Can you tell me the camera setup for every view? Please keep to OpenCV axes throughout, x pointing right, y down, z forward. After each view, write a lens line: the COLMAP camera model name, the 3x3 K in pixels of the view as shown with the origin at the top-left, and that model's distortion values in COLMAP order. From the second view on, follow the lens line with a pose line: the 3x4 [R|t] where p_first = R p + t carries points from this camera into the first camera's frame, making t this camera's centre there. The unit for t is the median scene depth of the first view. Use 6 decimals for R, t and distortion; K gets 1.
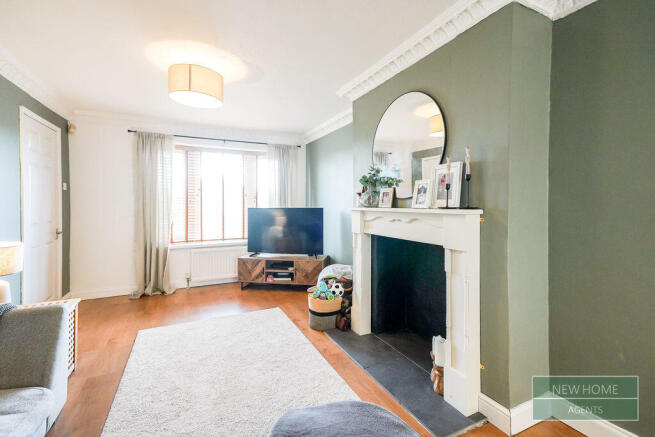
lens RADIAL K [[295.5, 0, 331.1], [0, 295.5, 204.8], [0, 0, 1]] dist [0.000642, -0.000090]
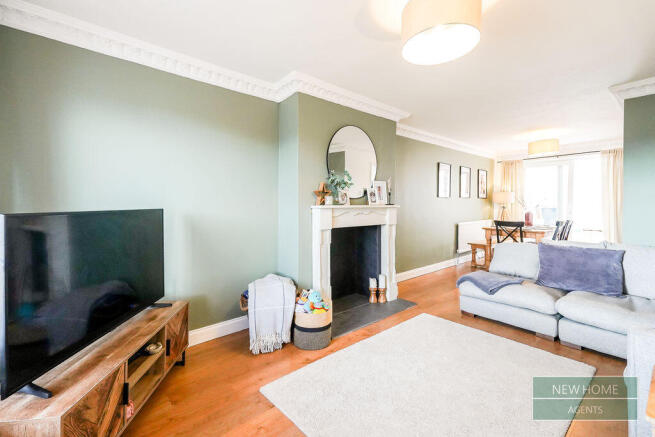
lens RADIAL K [[295.5, 0, 327.3], [0, 295.5, 208.2], [0, 0, 1]] dist [0.000642, -0.000090]
pose [[-0.280984, -0.017854, 0.959546, -0.956734], [0.002047, 0.999814, 0.019203, -0.000513], [-0.959710, 0.007360, -0.280895, 1.338529]]
